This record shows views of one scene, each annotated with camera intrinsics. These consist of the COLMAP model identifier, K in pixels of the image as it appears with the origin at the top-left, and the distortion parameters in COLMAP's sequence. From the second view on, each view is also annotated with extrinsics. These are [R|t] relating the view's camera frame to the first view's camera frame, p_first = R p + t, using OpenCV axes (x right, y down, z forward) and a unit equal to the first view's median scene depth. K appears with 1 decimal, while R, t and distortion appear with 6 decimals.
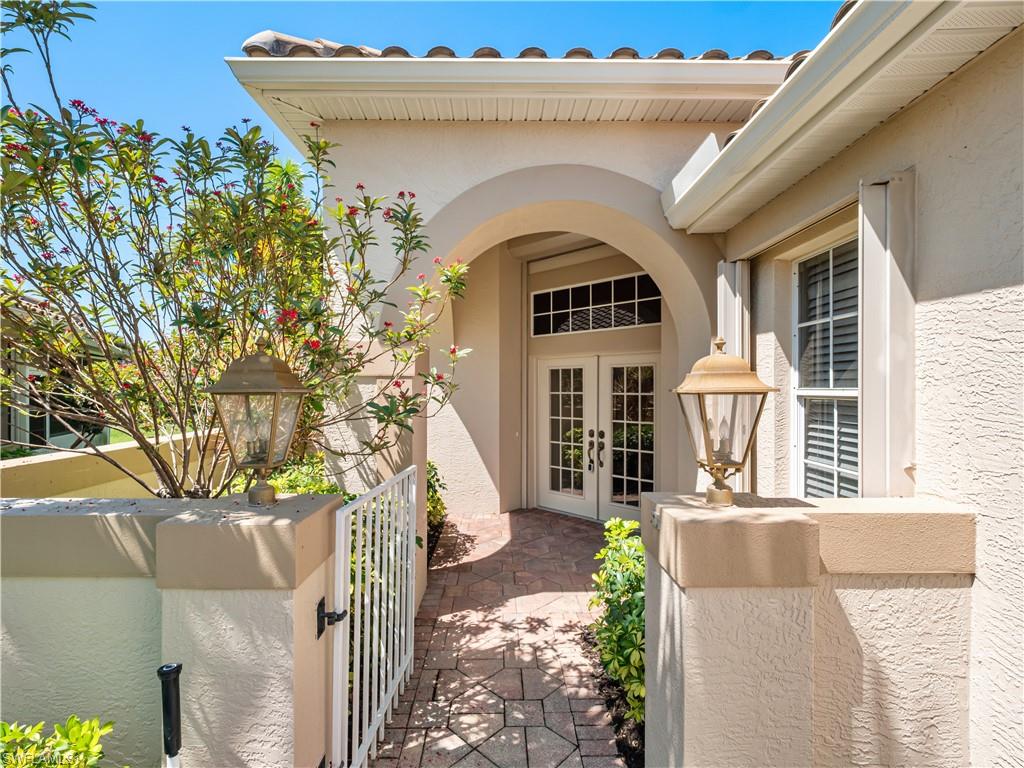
lens RADIAL K [[463.7, 0, 511.1], [0, 463.7, 385.0], [0, 0, 1]] dist [0.002521, -0.004764]
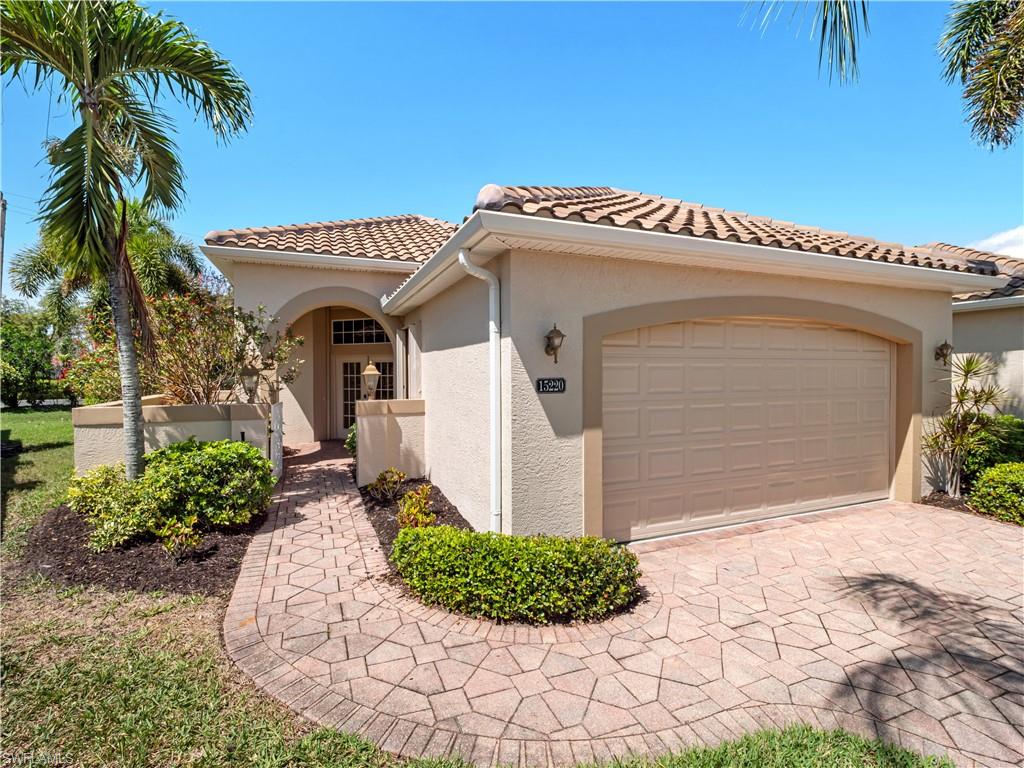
lens RADIAL K [[463.7, 0, 506.8], [0, 463.7, 374.3], [0, 0, 1]] dist [0.002521, -0.004764]
pose [[0.929790, -0.005729, 0.368046, 0.012785], [0.001494, 0.999929, 0.011791, -0.010098], [-0.368088, -0.010413, 0.929733, -1.085547]]
